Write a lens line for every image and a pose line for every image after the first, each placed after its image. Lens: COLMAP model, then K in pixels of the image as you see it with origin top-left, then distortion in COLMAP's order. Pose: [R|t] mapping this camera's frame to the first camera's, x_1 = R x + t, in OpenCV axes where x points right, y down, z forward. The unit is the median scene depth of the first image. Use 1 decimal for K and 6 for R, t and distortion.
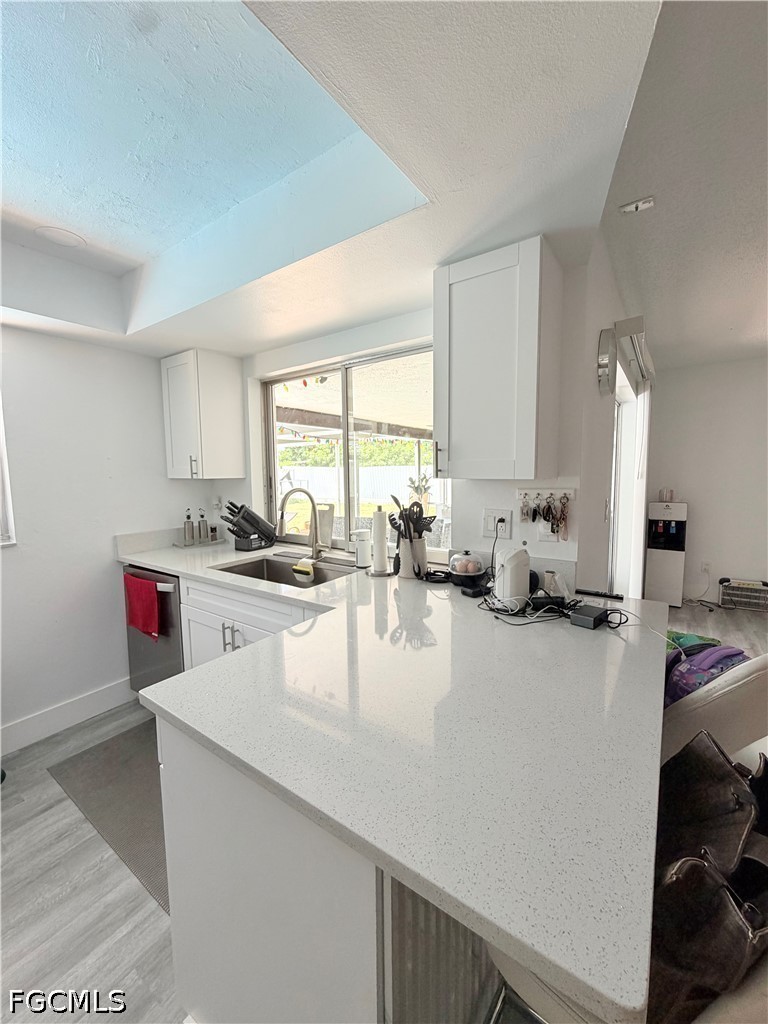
lens RADIAL K [[408.9, 0, 385.3], [0, 408.9, 508.4], [0, 0, 1]] dist [-0.002825, 0.000666]
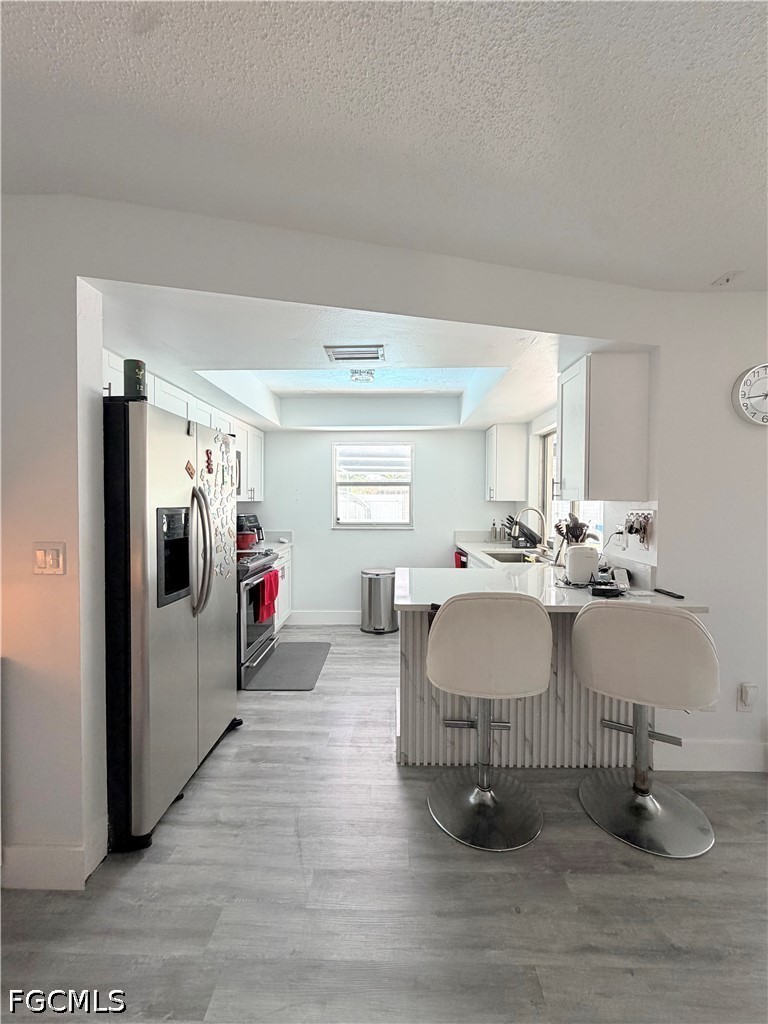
lens RADIAL K [[408.9, 0, 385.3], [0, 408.9, 508.4], [0, 0, 1]] dist [-0.002825, 0.000666]
pose [[0.558393, 0.029915, -0.829037, 0.736787], [-0.085445, 0.996109, -0.021608, 0.034326], [0.825165, 0.082902, 0.558776, -0.317008]]
